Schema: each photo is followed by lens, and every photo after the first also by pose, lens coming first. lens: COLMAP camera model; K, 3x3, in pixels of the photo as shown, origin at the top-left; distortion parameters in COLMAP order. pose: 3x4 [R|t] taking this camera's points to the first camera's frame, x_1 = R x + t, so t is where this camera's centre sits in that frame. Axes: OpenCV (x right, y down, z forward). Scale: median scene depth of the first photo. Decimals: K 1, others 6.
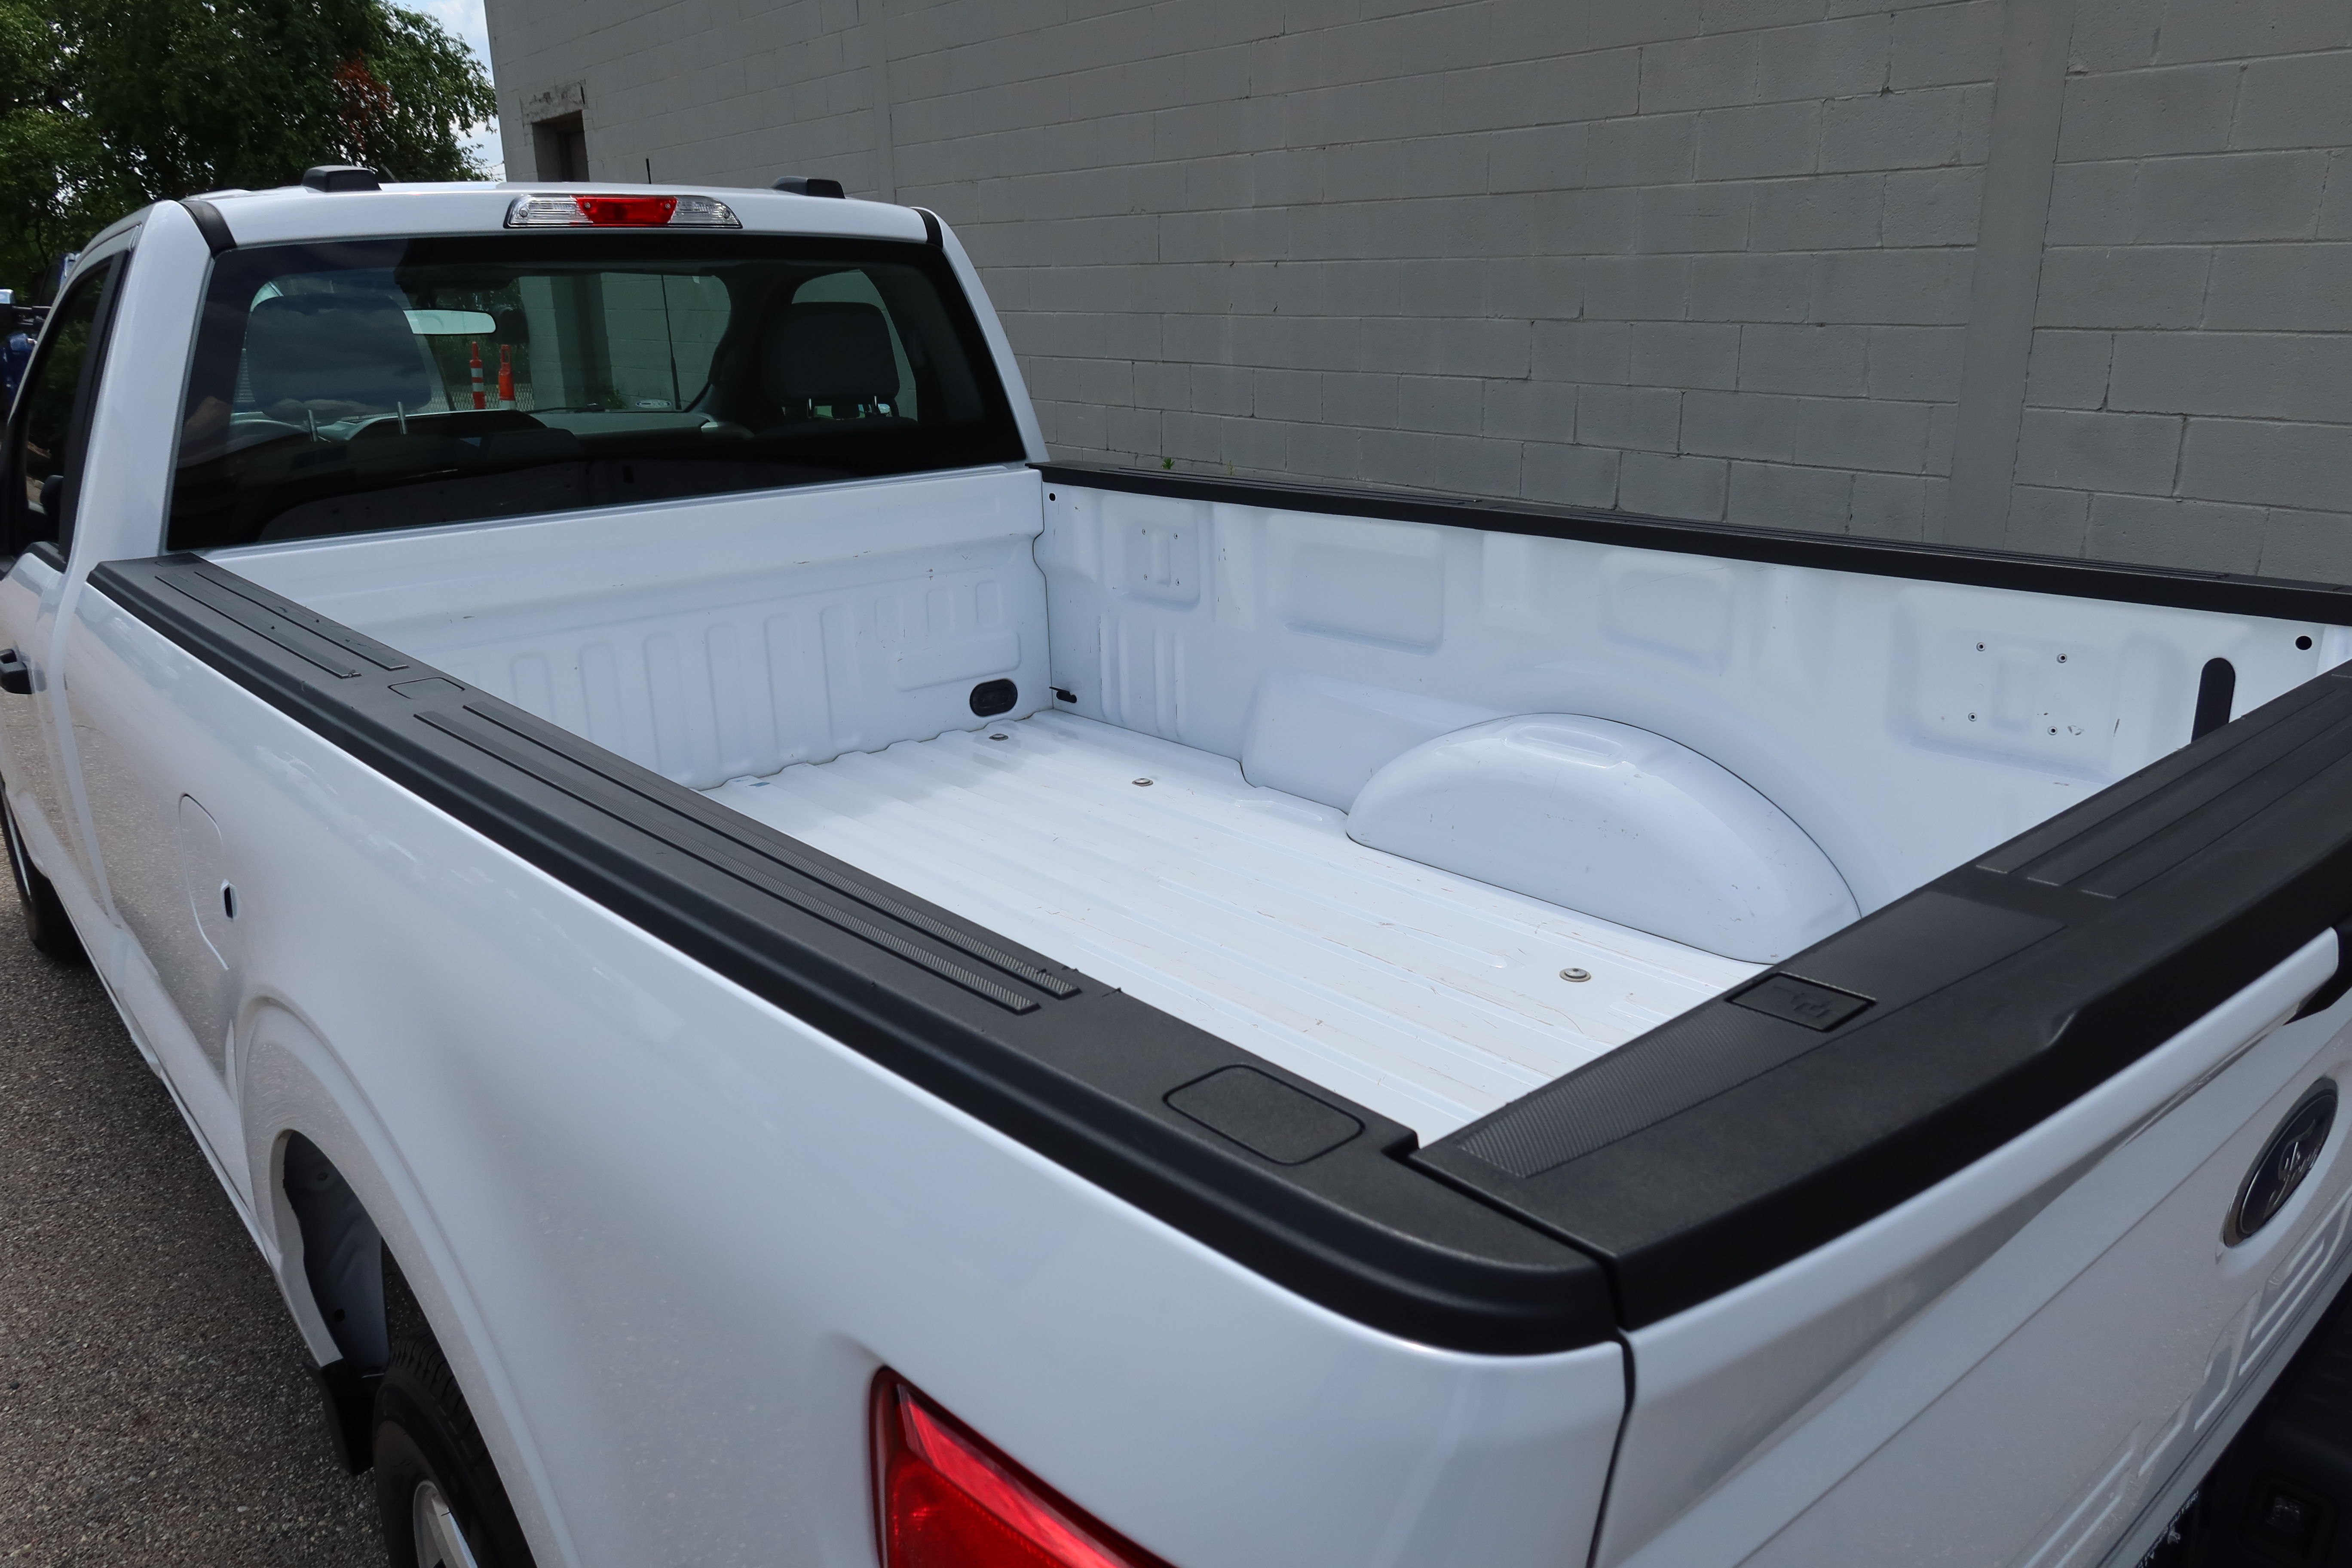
lens RADIAL K [[1630.3, 0, 1165.4], [0, 1630.3, 776.3], [0, 0, 1]] dist [-0.029887, 0.016841]
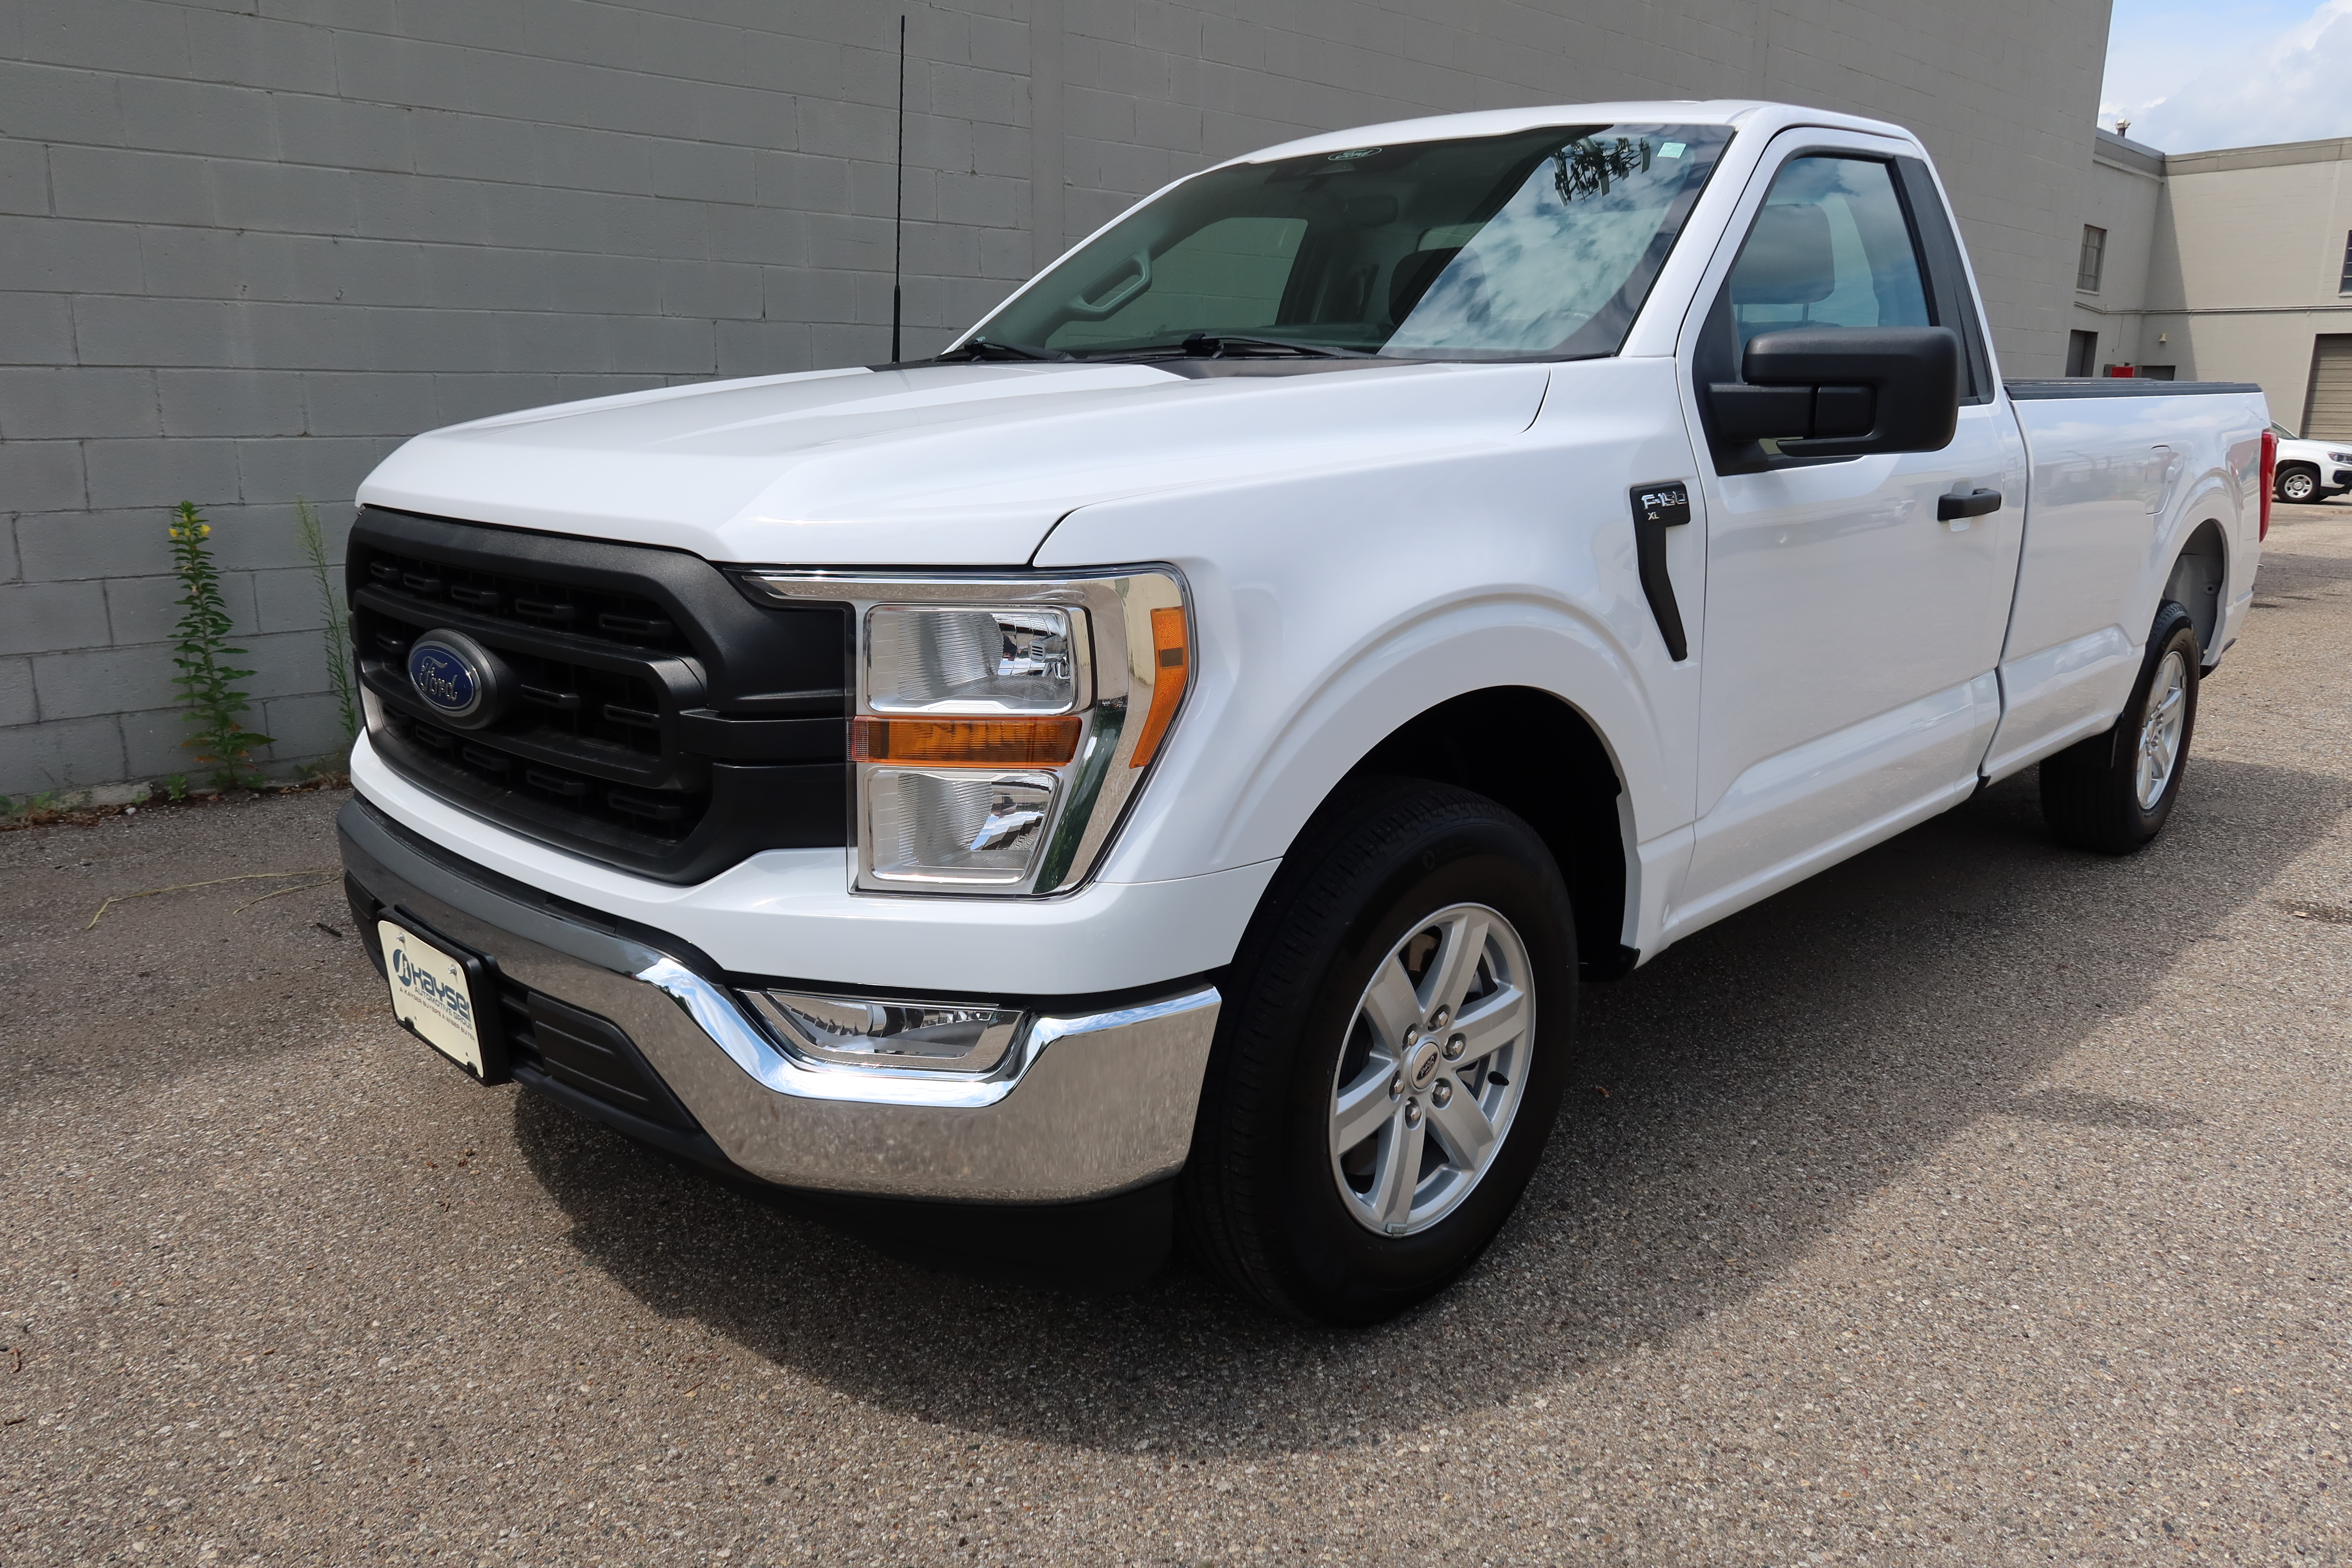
lens RADIAL K [[1630.3, 0, 1165.4], [0, 1630.3, 776.3], [0, 0, 1]] dist [-0.029887, 0.016841]
pose [[-0.080224, -0.212070, 0.973956, -1.529551], [0.286439, 0.930987, 0.226308, -0.260030], [-0.954734, 0.297135, -0.013943, 1.364038]]
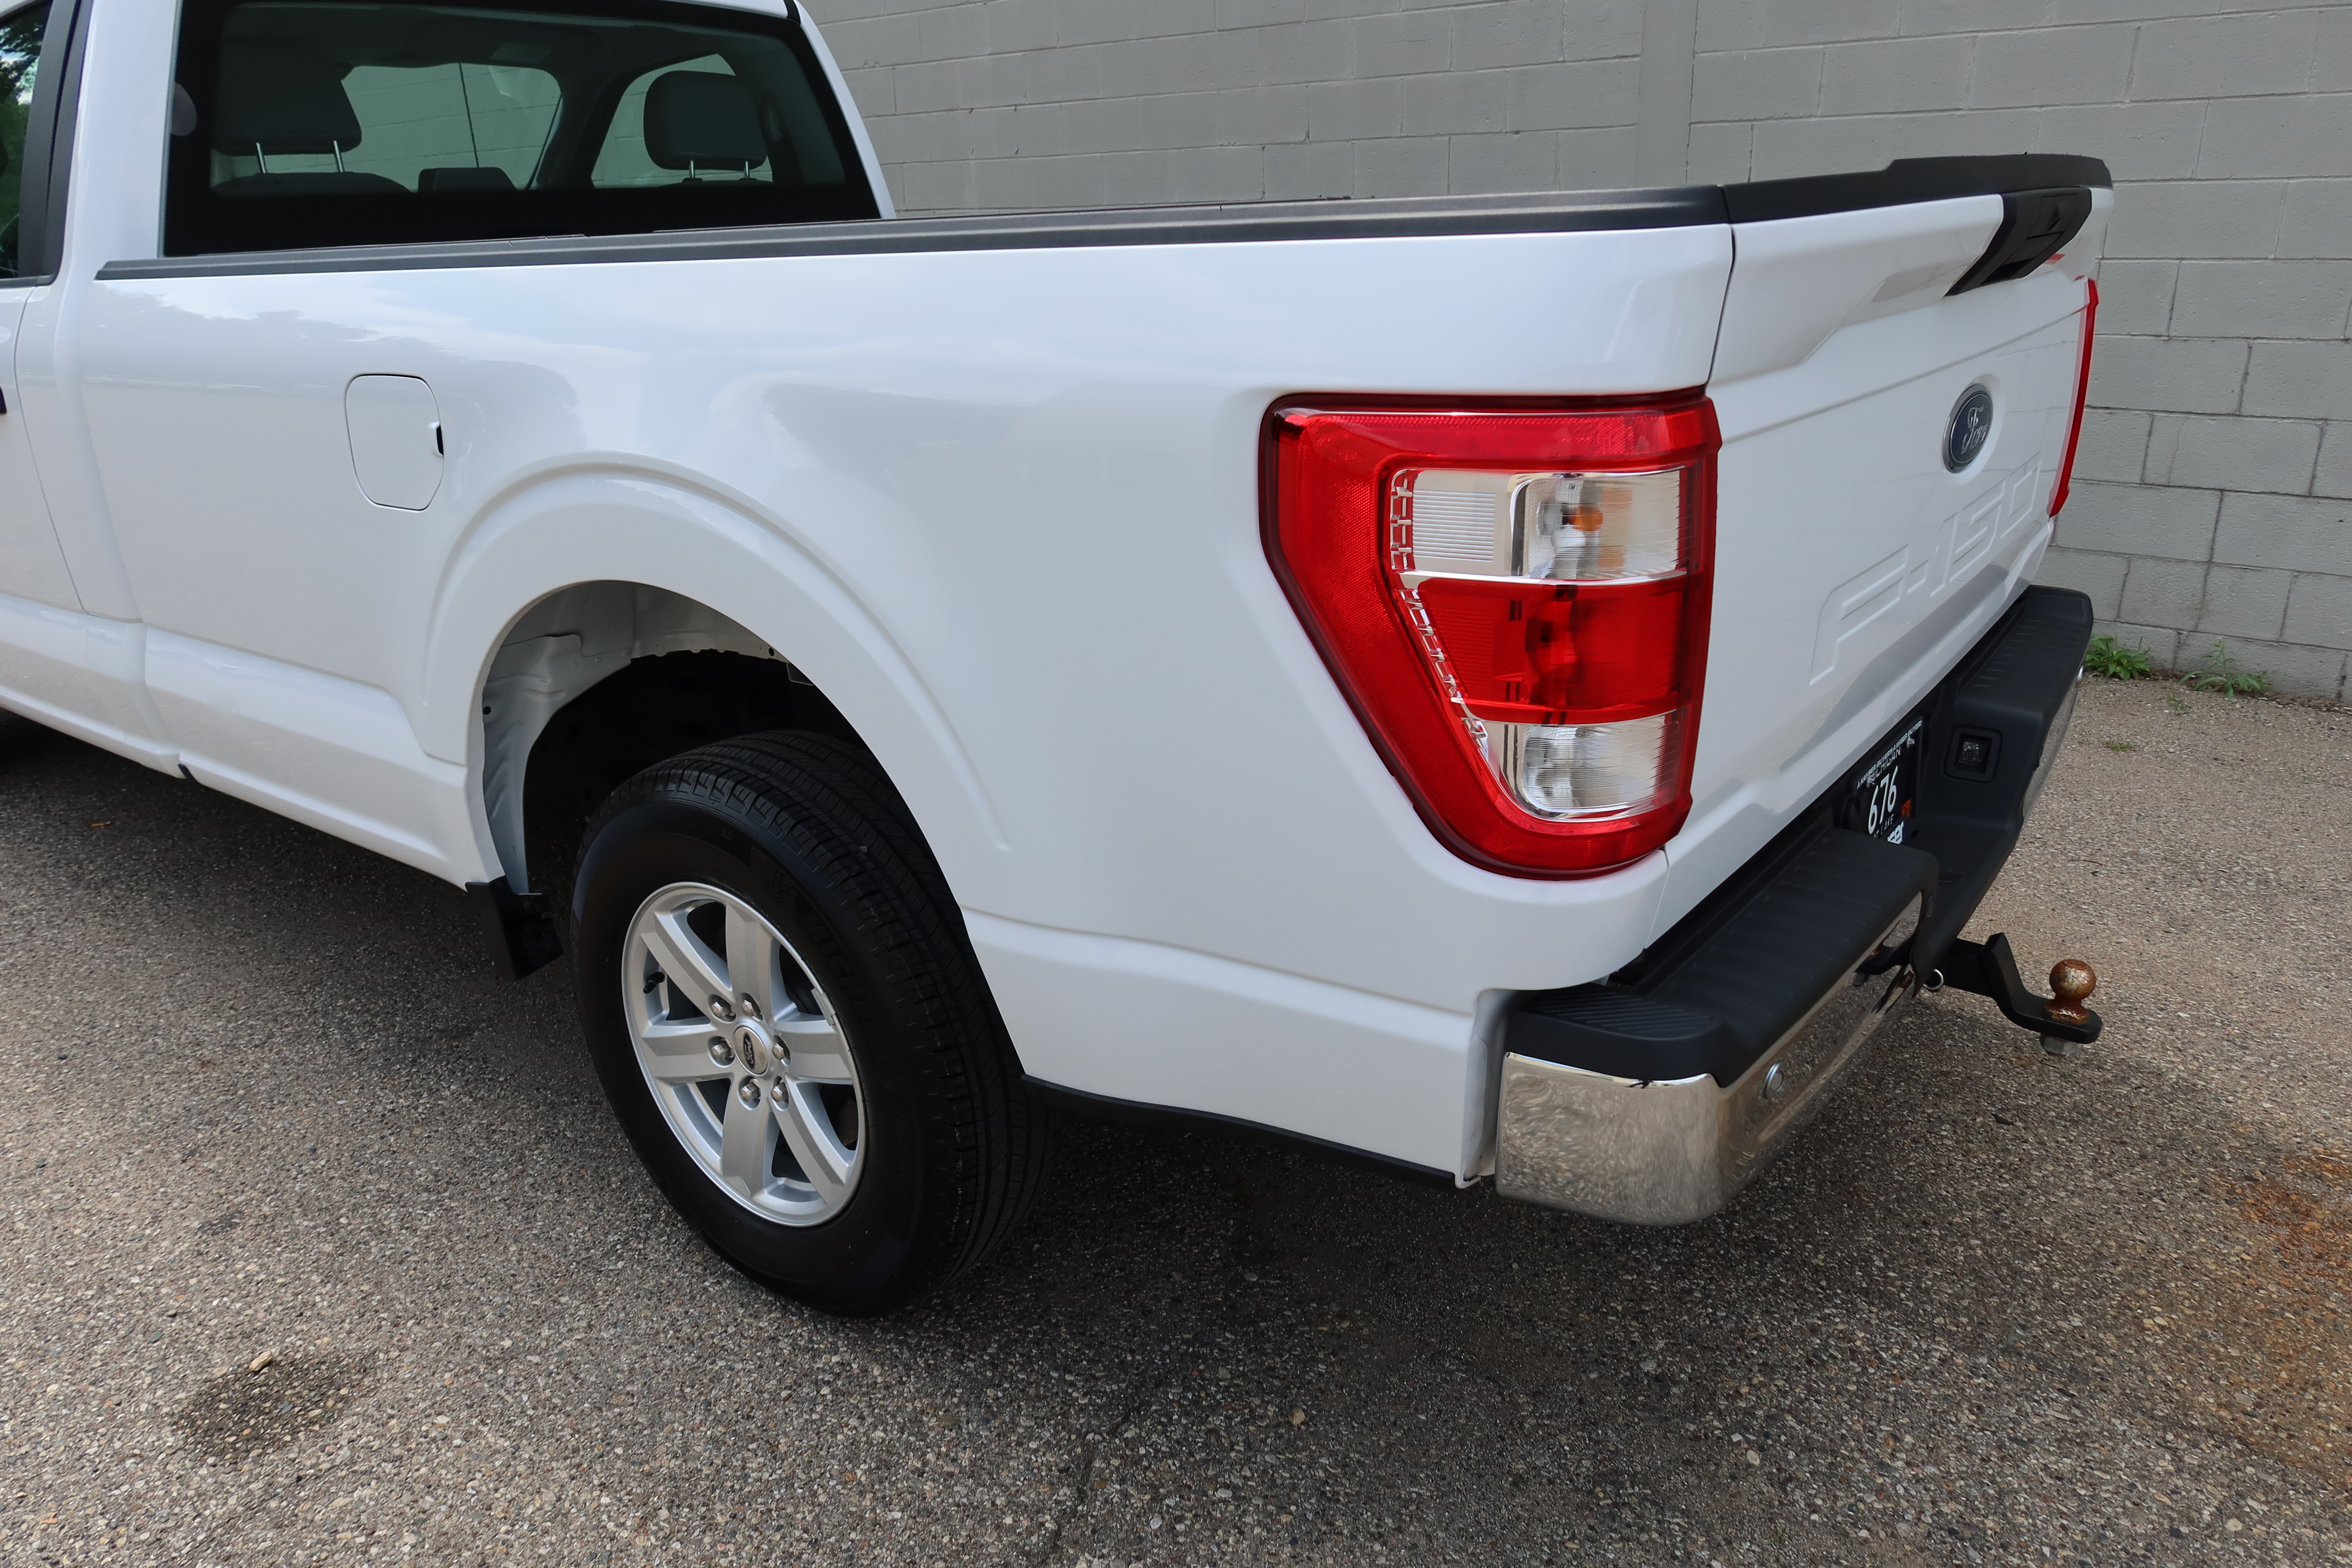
lens RADIAL K [[1630.3, 0, 1165.4], [0, 1630.3, 776.3], [0, 0, 1]] dist [-0.029887, 0.016841]
pose [[0.977661, -0.081316, 0.193820, -0.150247], [0.073702, 0.996210, 0.046186, 0.155561], [-0.196842, -0.030870, 0.979949, -0.152058]]
